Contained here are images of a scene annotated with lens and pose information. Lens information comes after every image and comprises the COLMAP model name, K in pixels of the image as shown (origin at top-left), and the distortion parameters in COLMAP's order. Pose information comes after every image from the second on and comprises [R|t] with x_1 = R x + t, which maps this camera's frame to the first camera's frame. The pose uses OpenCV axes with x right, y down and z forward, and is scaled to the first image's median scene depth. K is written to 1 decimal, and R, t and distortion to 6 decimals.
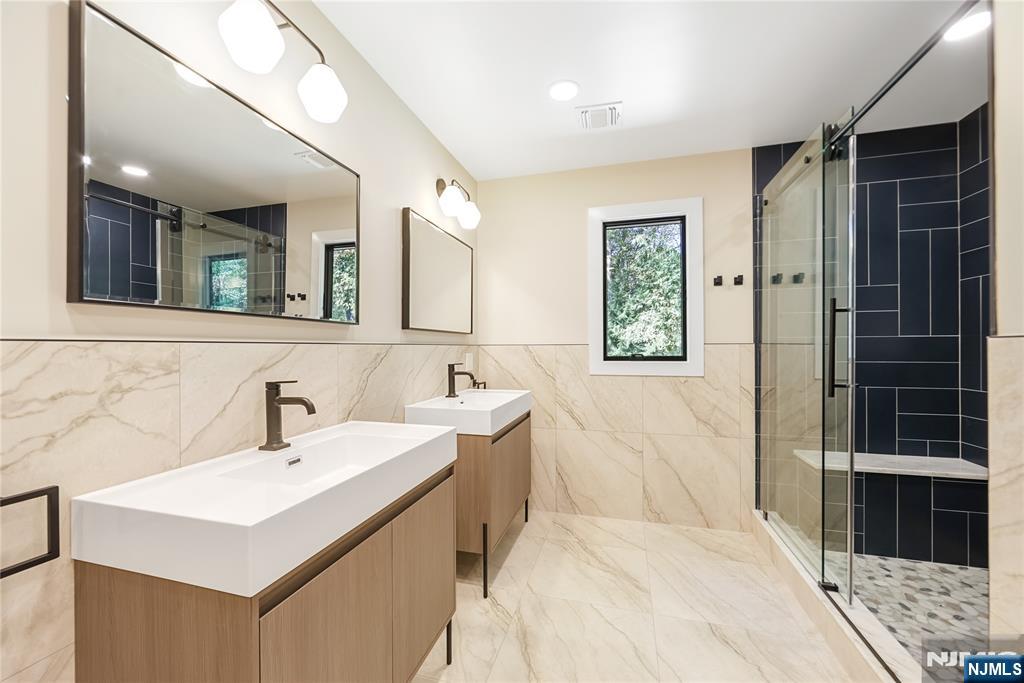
lens RADIAL K [[415.6, 0, 510.3], [0, 415.6, 345.1], [0, 0, 1]] dist [-0.002971, -0.000887]
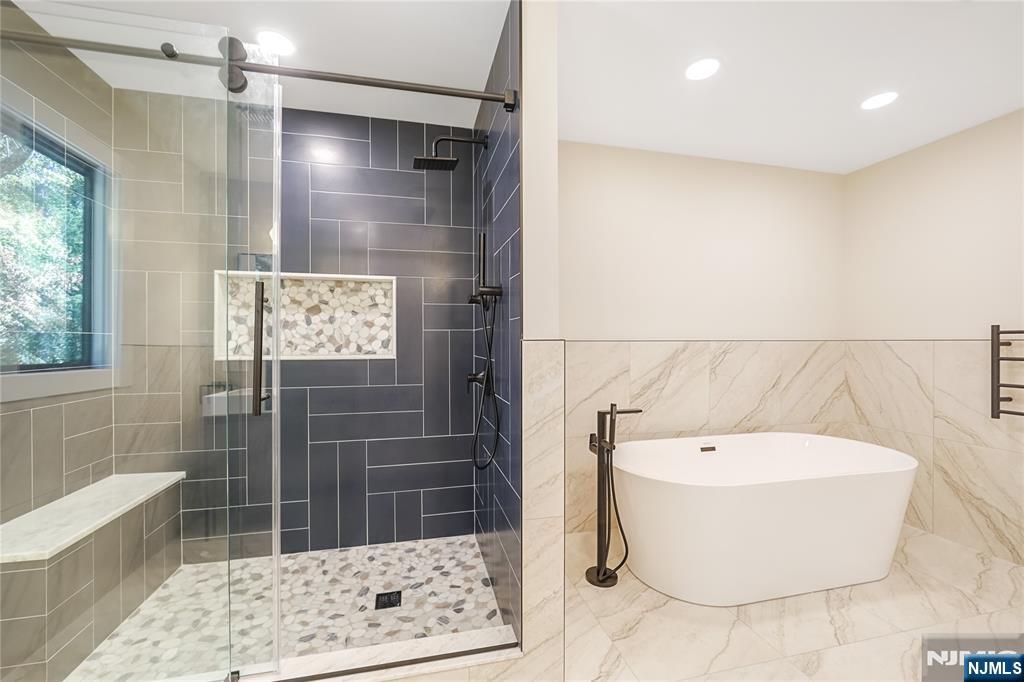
lens RADIAL K [[415.6, 0, 508.9], [0, 415.6, 339.5], [0, 0, 1]] dist [-0.002971, -0.000887]
pose [[-0.482398, -0.003913, 0.875943, -0.079751], [-0.003420, 0.999991, 0.002584, -0.013328], [-0.875945, -0.001749, -0.482407, 0.844185]]
